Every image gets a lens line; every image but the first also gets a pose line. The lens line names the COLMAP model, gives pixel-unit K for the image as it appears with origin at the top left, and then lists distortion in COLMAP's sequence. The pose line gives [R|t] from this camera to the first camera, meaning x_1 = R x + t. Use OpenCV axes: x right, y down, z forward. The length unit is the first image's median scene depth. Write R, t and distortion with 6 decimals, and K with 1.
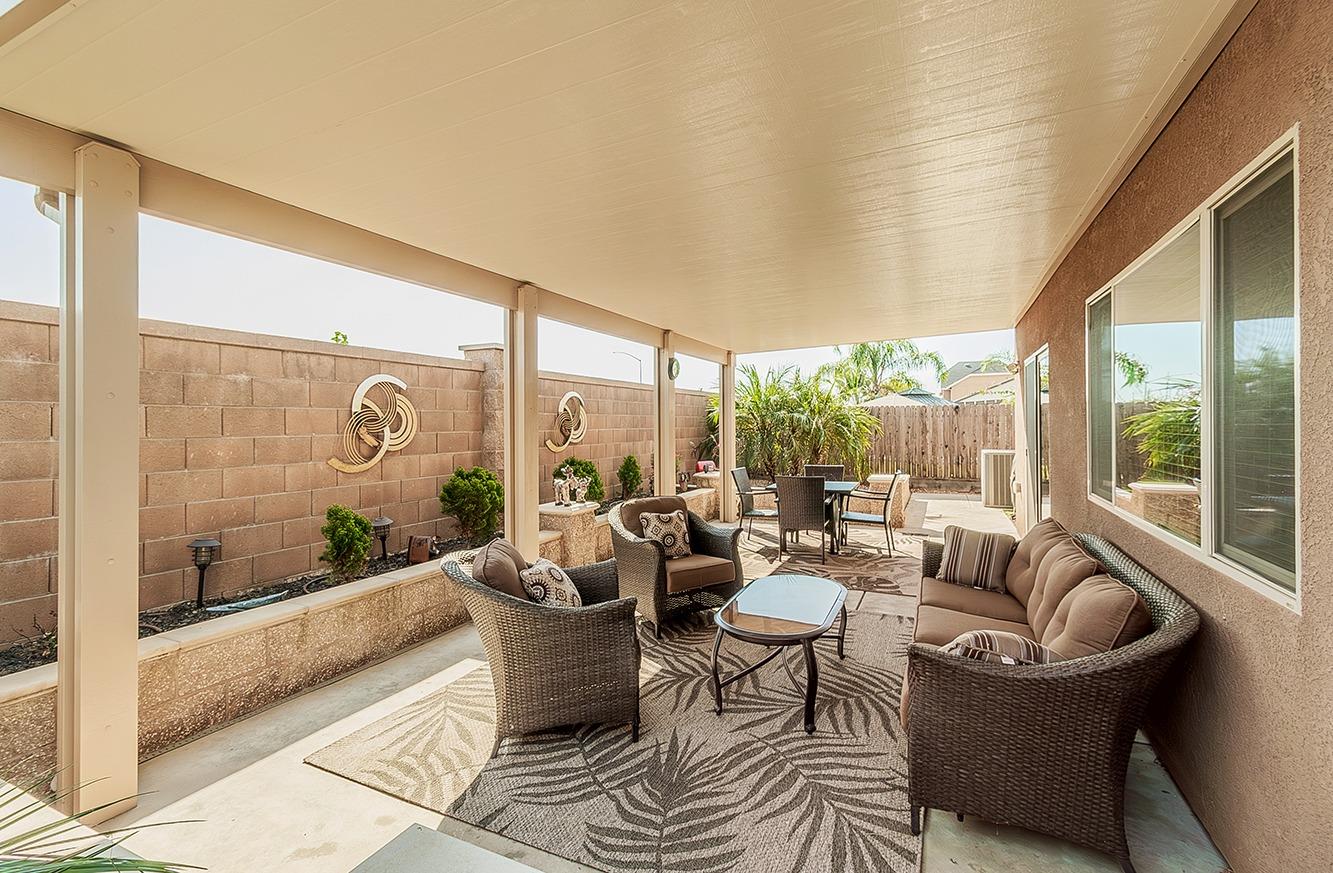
lens RADIAL K [[608.8, 0, 656.7], [0, 608.8, 426.8], [0, 0, 1]] dist [0.005687, -0.000146]
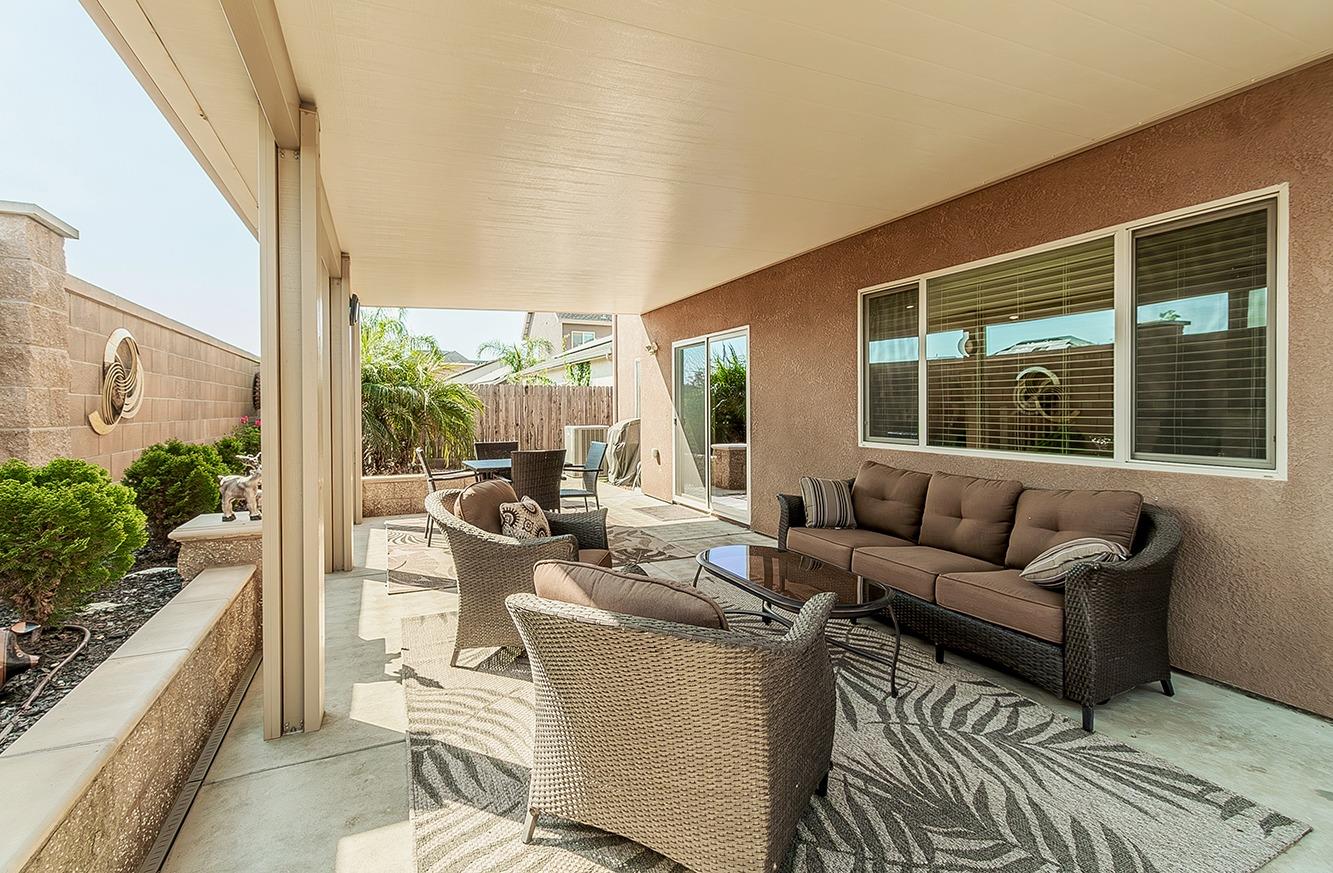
lens RADIAL K [[608.8, 0, 660.5], [0, 608.8, 414.8], [0, 0, 1]] dist [0.005687, -0.000146]
pose [[0.636147, -0.004003, 0.771558, -0.740453], [0.005134, 0.999986, 0.000955, 0.069036], [-0.771551, 0.003353, 0.636158, 0.715317]]
